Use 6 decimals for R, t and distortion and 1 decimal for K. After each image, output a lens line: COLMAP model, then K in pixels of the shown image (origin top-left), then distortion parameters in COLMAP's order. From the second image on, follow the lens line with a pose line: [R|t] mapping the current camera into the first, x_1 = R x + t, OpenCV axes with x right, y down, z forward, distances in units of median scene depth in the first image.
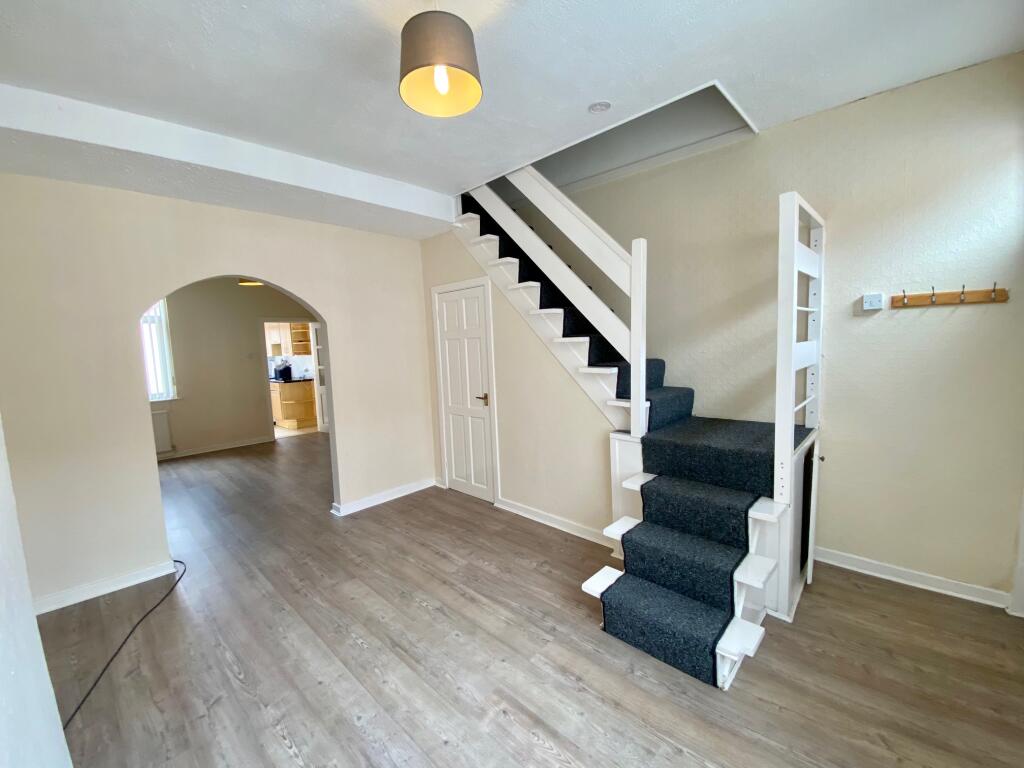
lens RADIAL K [[419.4, 0, 516.9], [0, 419.4, 383.4], [0, 0, 1]] dist [0.016679, -0.001720]
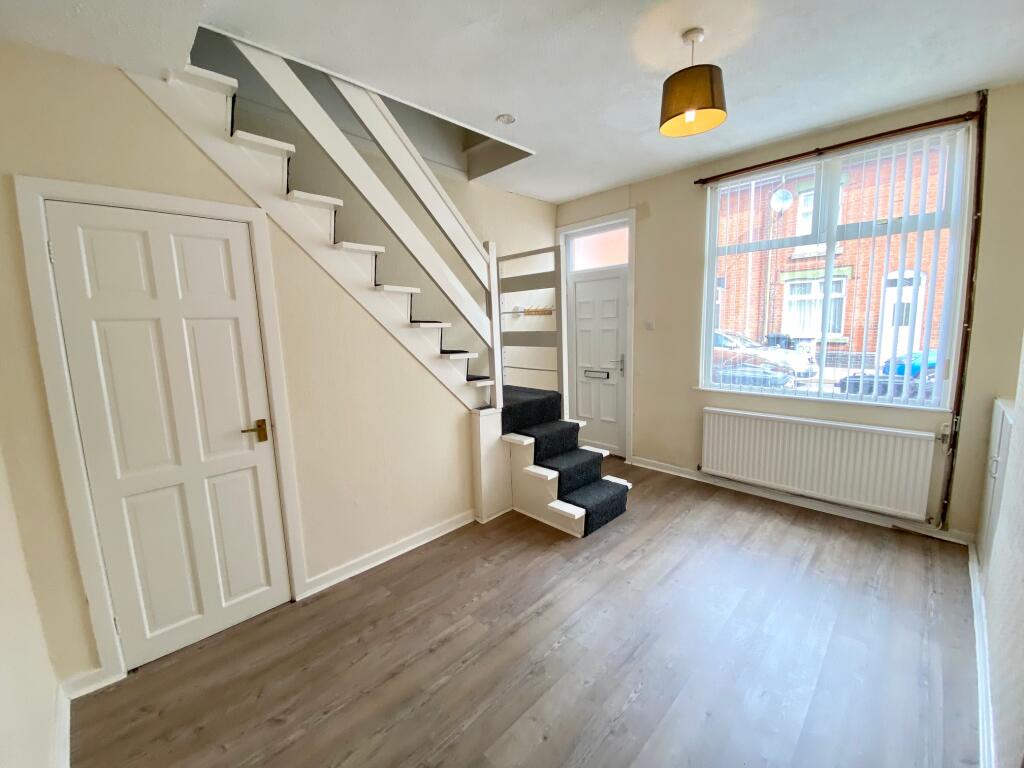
lens RADIAL K [[419.4, 0, 518.0], [0, 419.4, 381.9], [0, 0, 1]] dist [0.016679, -0.001720]
pose [[0.024123, -0.095124, 0.995173, -0.767476], [0.133024, 0.986916, 0.091110, -0.038448], [-0.990819, 0.130184, 0.036461, 0.776925]]
